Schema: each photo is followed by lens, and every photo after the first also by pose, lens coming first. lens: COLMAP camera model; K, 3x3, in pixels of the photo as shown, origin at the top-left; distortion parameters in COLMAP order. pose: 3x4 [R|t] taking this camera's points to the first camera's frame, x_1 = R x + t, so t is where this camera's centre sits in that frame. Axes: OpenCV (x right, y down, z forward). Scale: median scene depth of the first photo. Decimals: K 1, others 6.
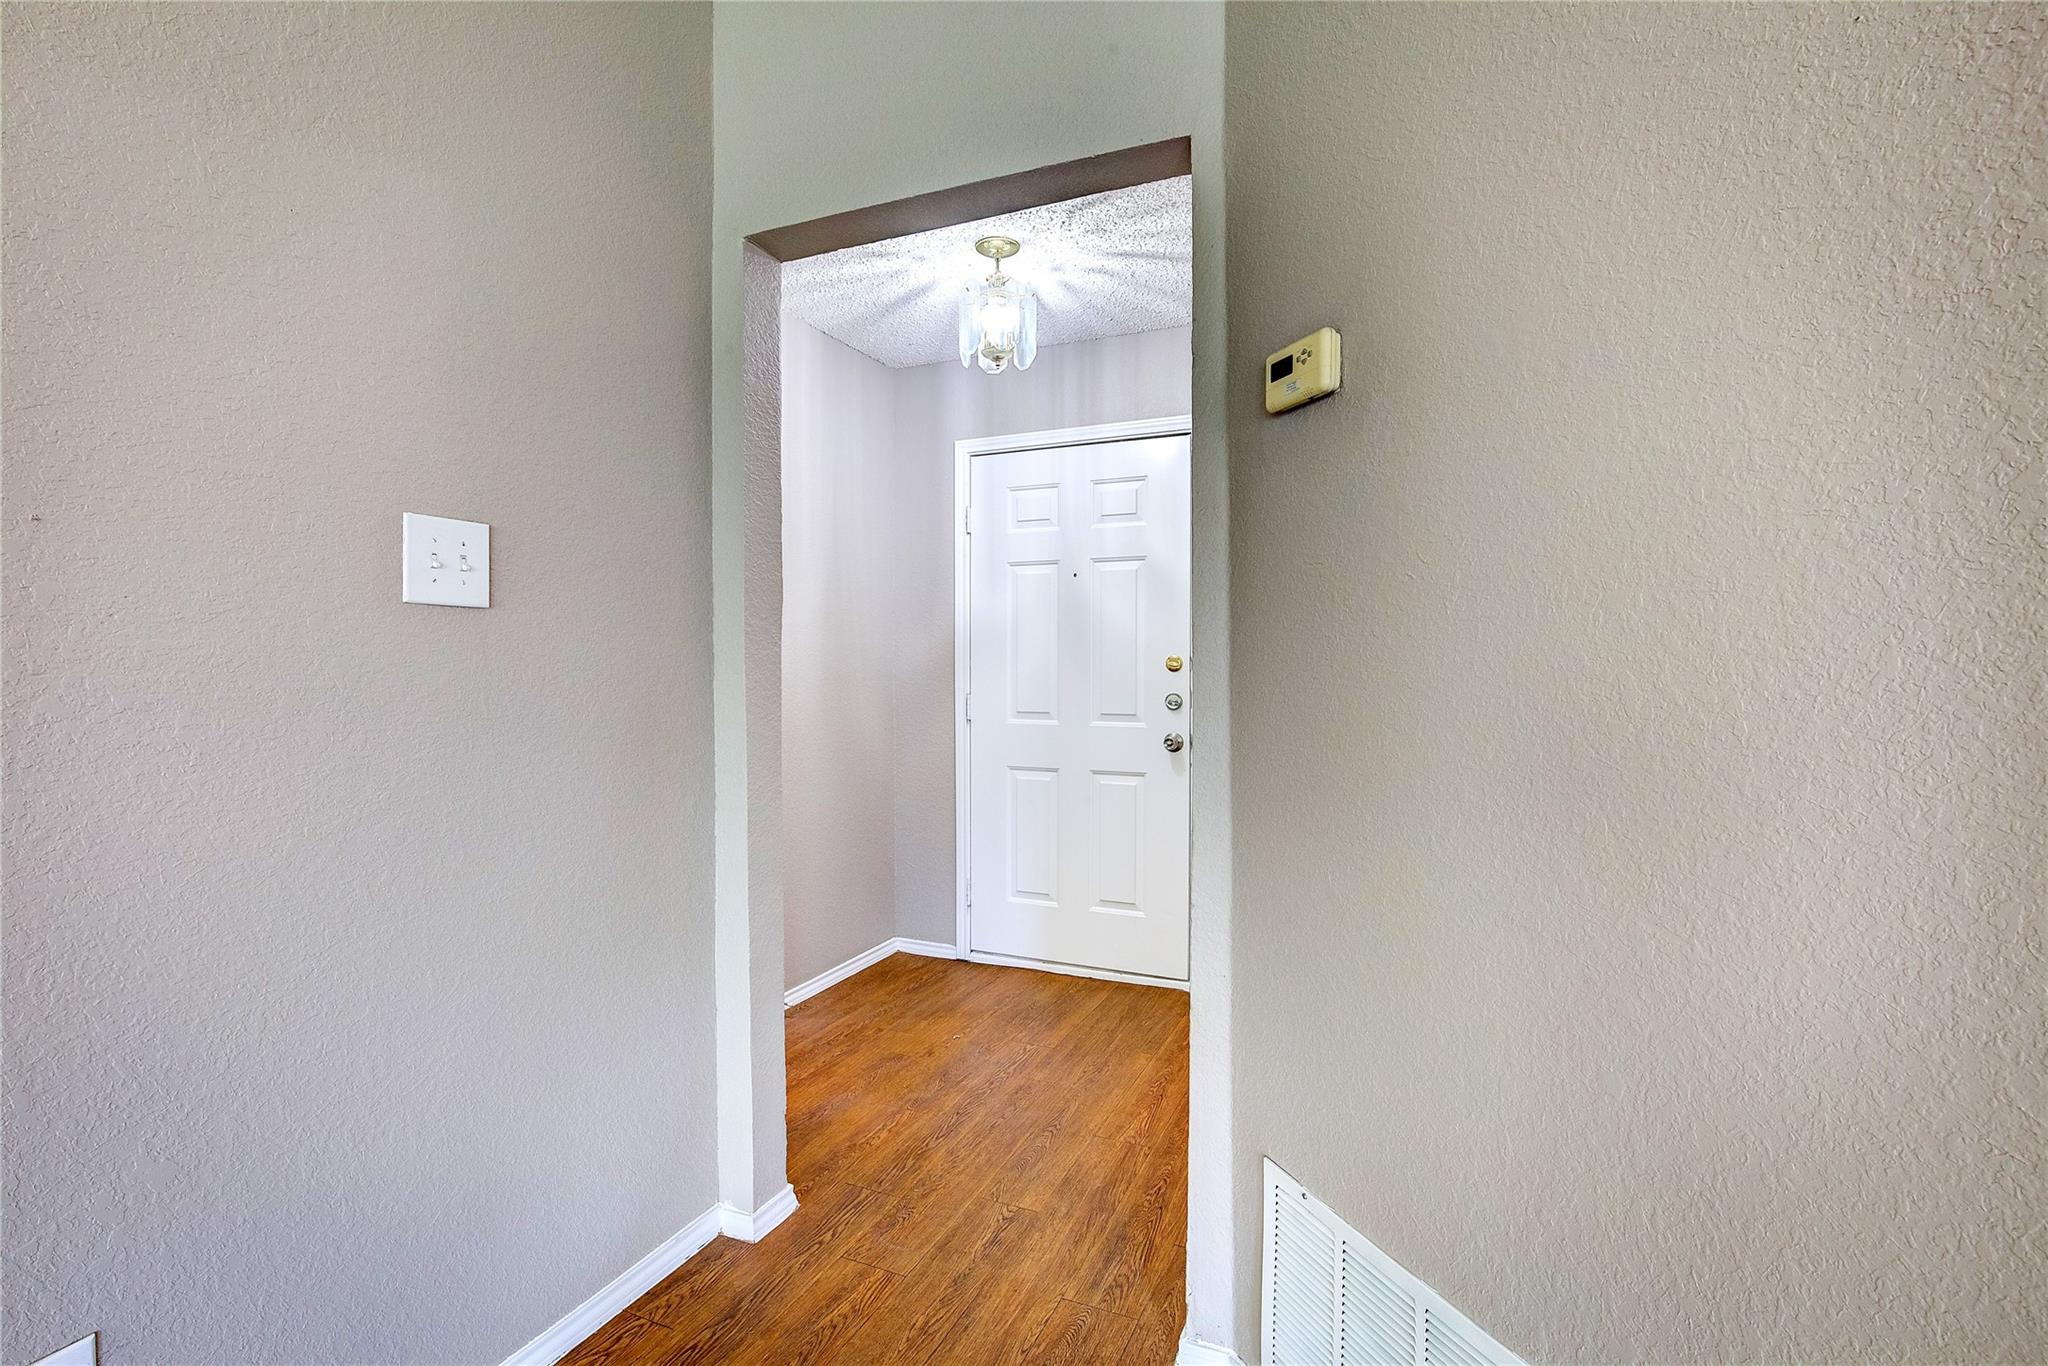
lens RADIAL K [[926.5, 0, 1024.0], [0, 926.5, 683.0], [0, 0, 1]] dist [-0.027341, 0.000336]
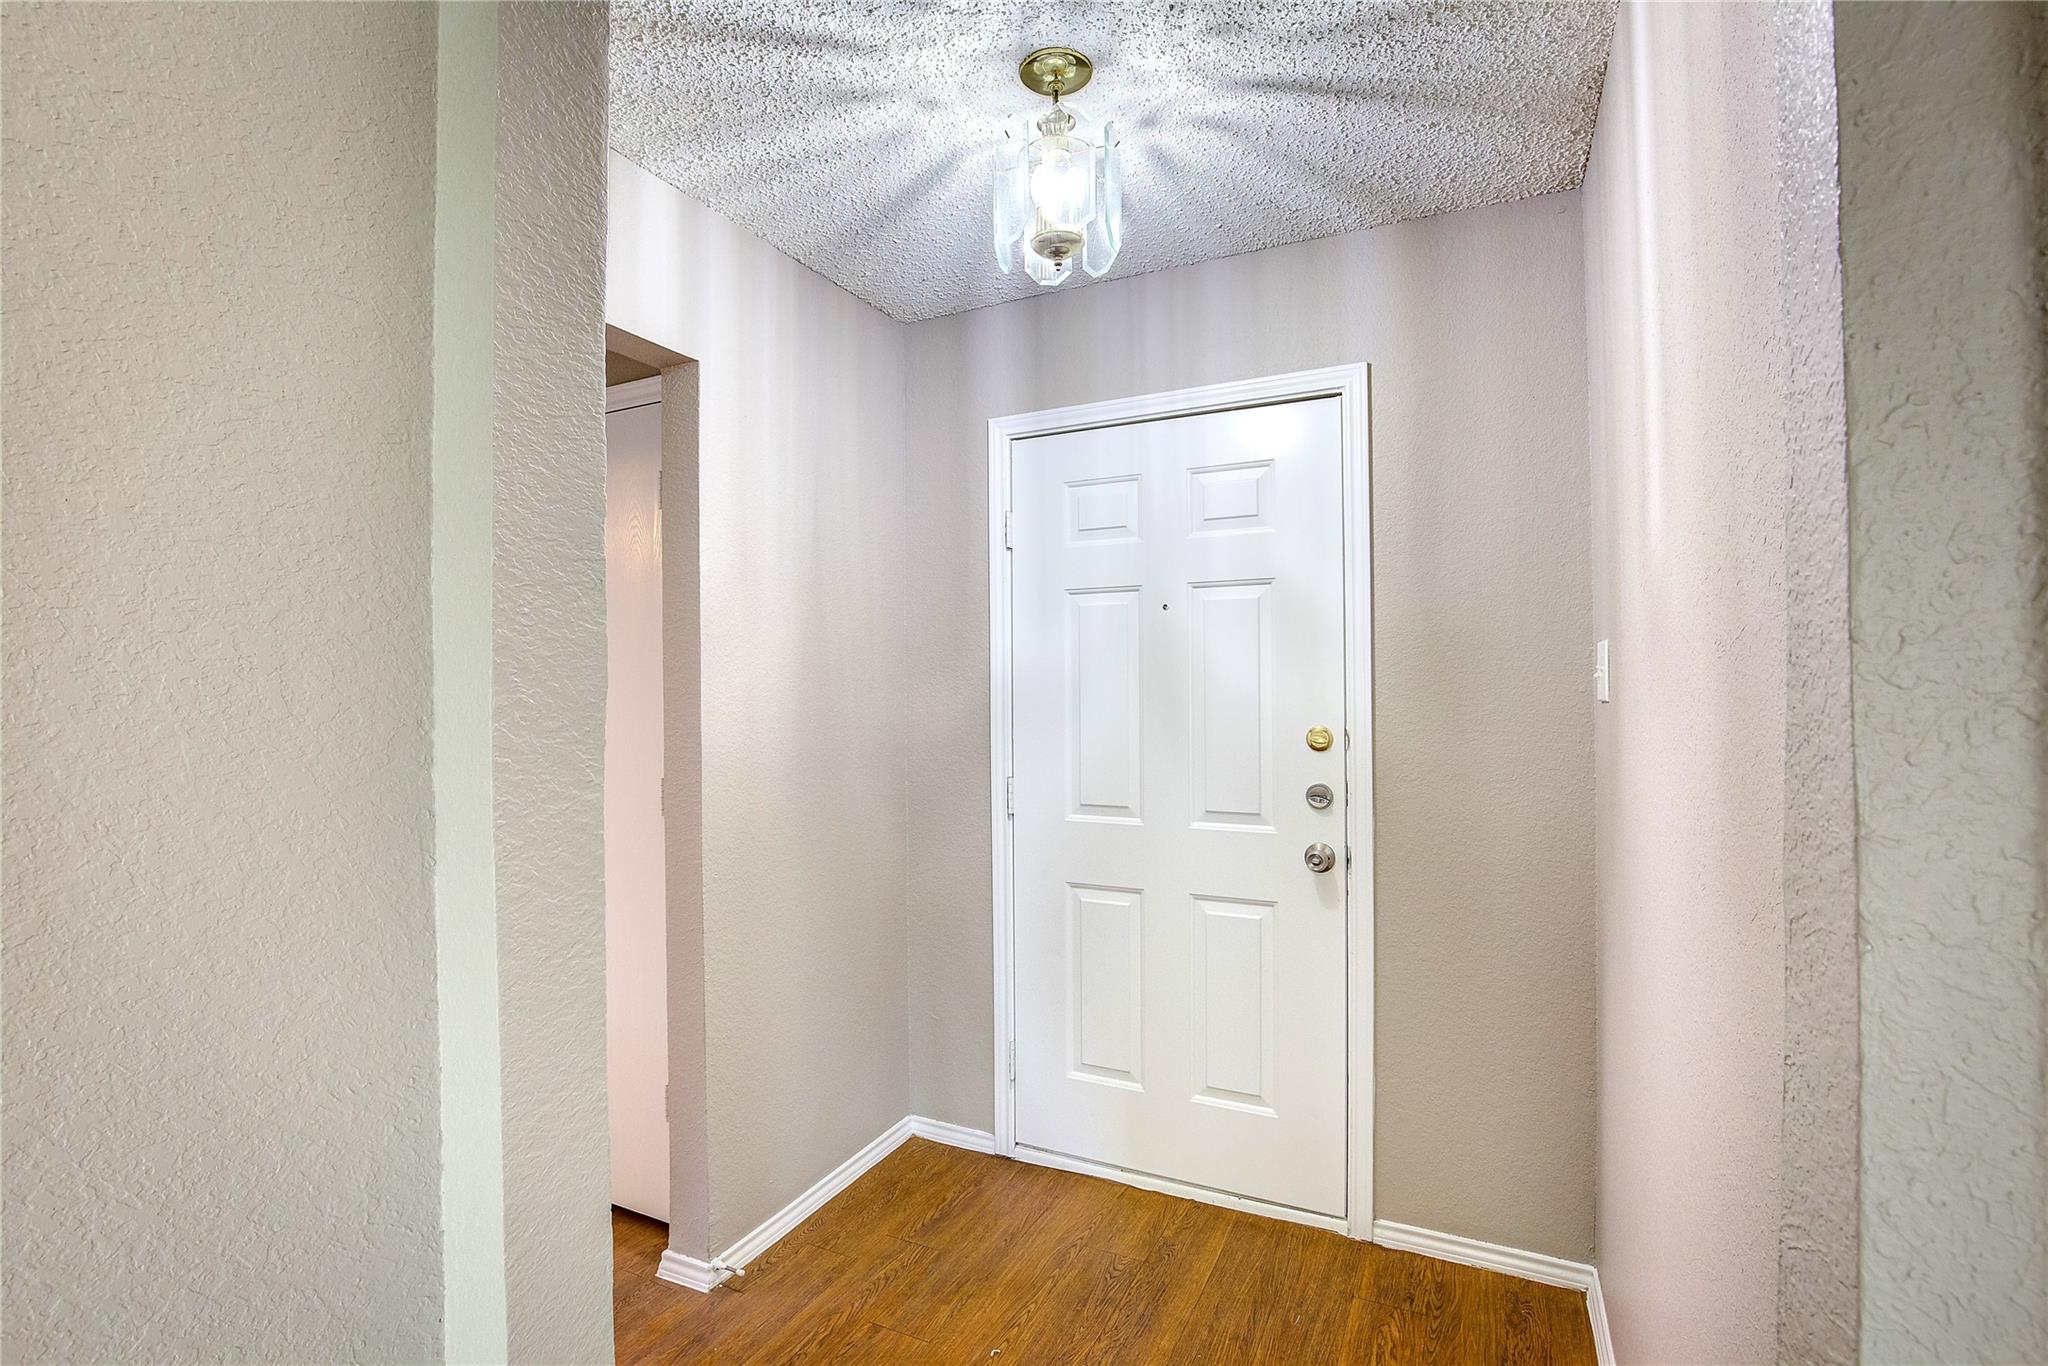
lens RADIAL K [[926.5, 0, 1024.0], [0, 926.5, 683.0], [0, 0, 1]] dist [-0.027341, 0.000336]
pose [[0.999126, -0.007178, -0.041191, -0.022065], [0.006171, 0.999680, -0.024518, -0.045856], [0.041354, 0.024242, 0.998850, 0.325616]]
